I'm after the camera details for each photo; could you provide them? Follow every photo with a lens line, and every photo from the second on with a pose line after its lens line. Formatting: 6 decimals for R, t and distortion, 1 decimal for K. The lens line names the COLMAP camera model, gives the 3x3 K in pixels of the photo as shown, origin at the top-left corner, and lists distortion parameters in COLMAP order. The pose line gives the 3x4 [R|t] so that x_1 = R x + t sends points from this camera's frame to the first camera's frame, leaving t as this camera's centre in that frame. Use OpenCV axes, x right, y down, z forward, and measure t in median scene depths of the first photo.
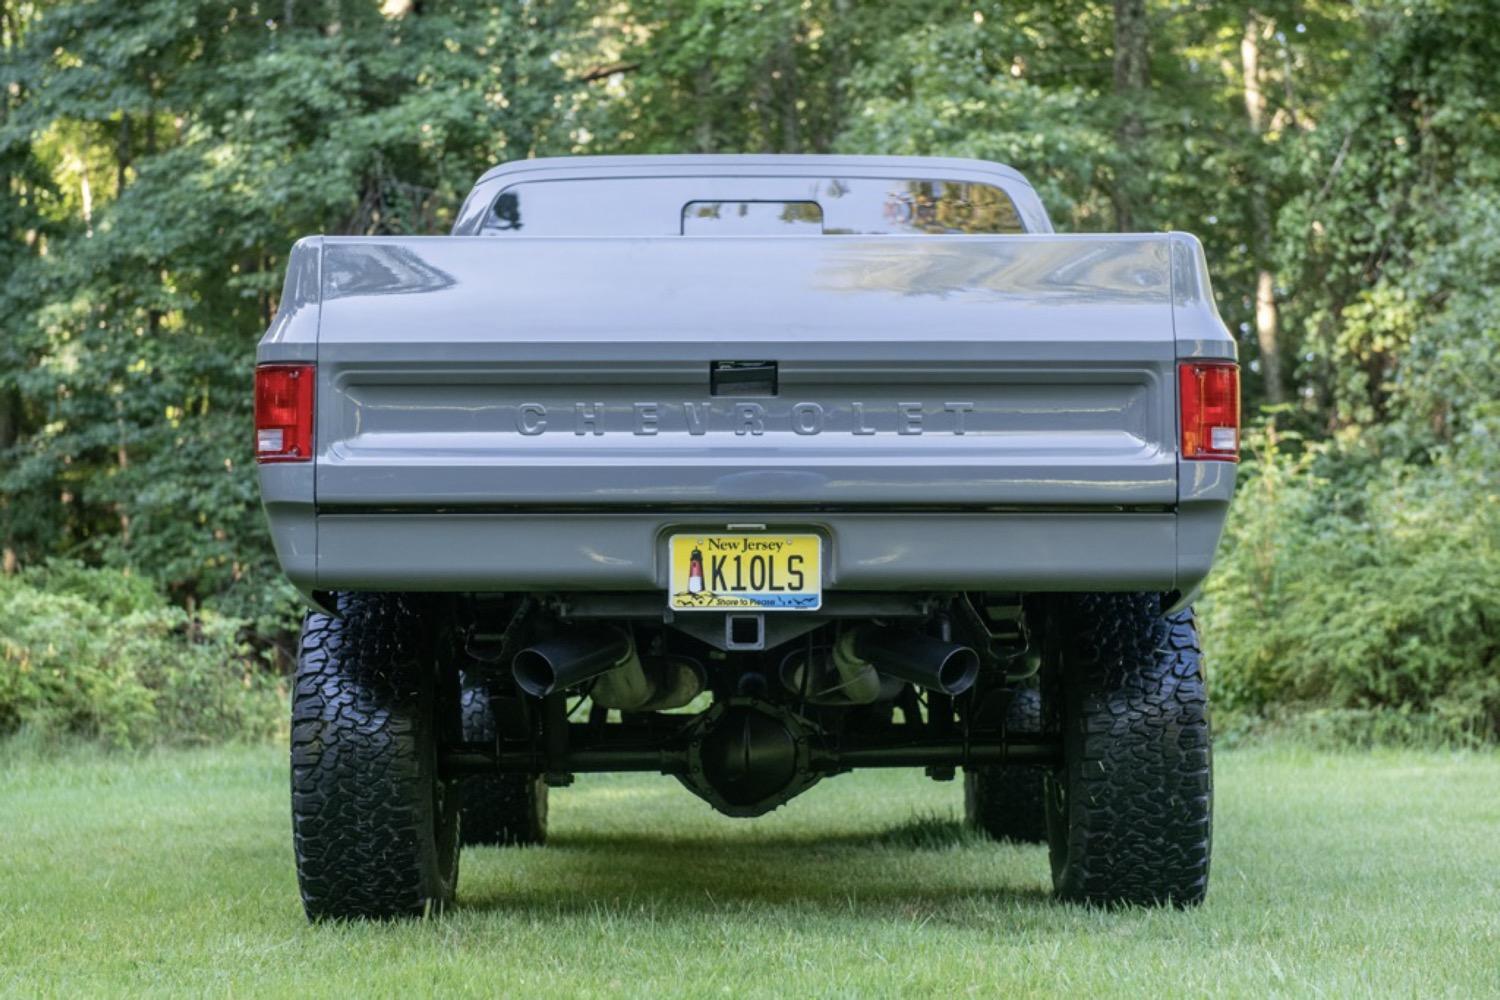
lens RADIAL K [[2778.0, 0, 793.4], [0, 2778.0, 427.4], [0, 0, 1]] dist [0.081306, 0.021053]
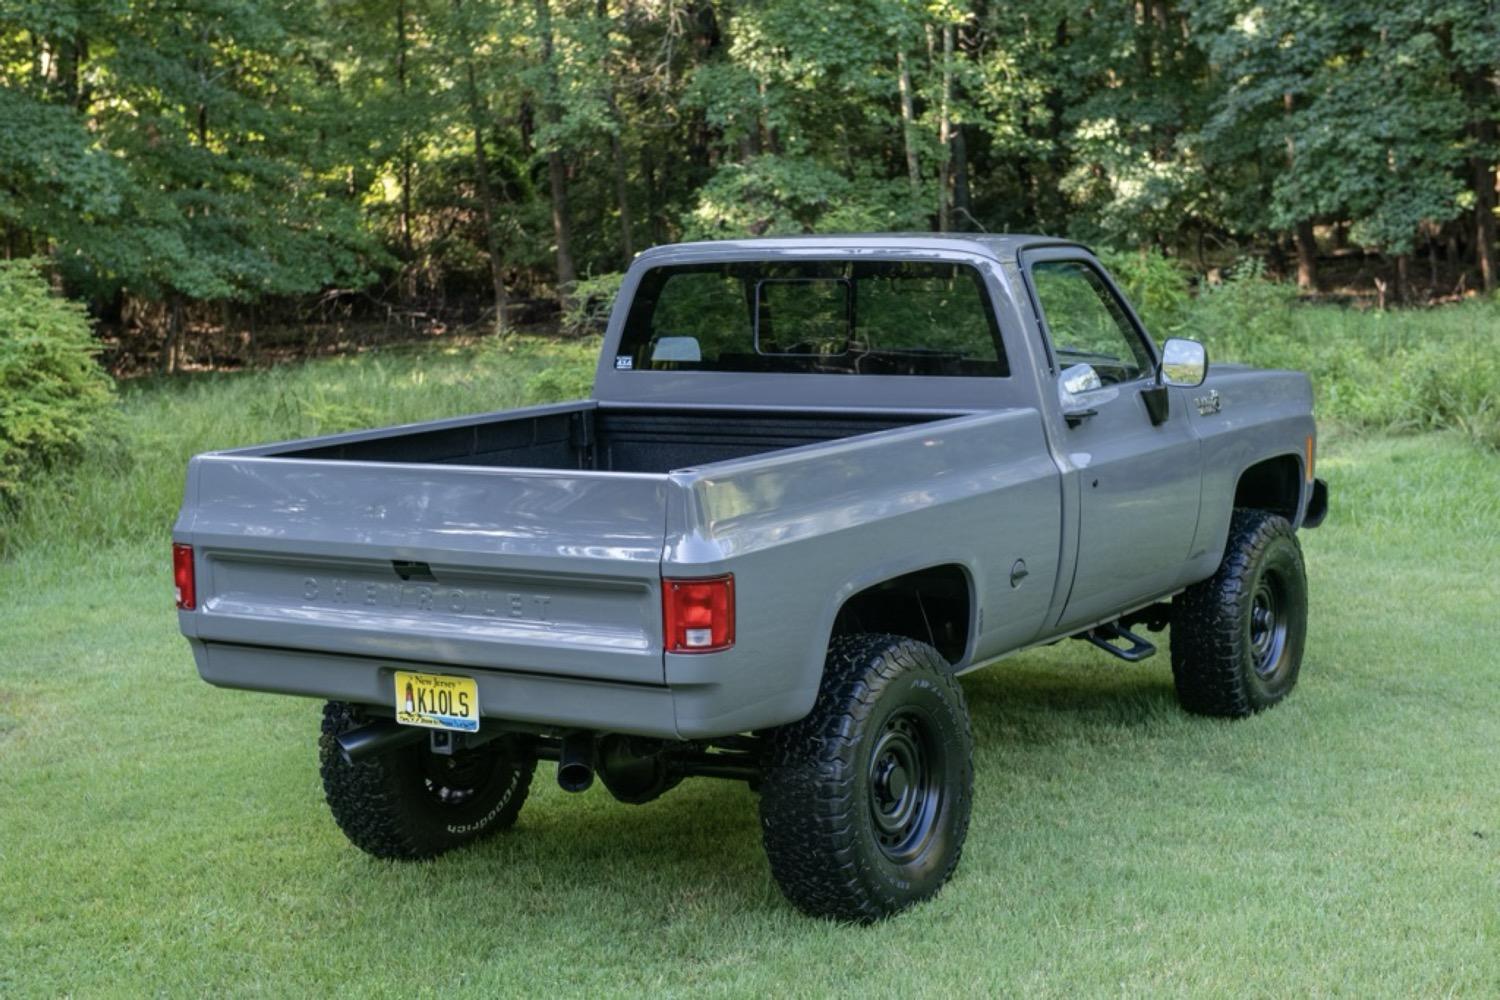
lens RADIAL K [[2277.2, 0, 792.2], [0, 2277.2, 506.6], [0, 0, 1]] dist [0.042040, -0.007047]
pose [[0.854918, 0.038801, -0.517310, 0.738873], [0.077327, 0.976527, 0.201037, -0.265933], [0.512968, -0.211872, 0.831850, 0.141967]]
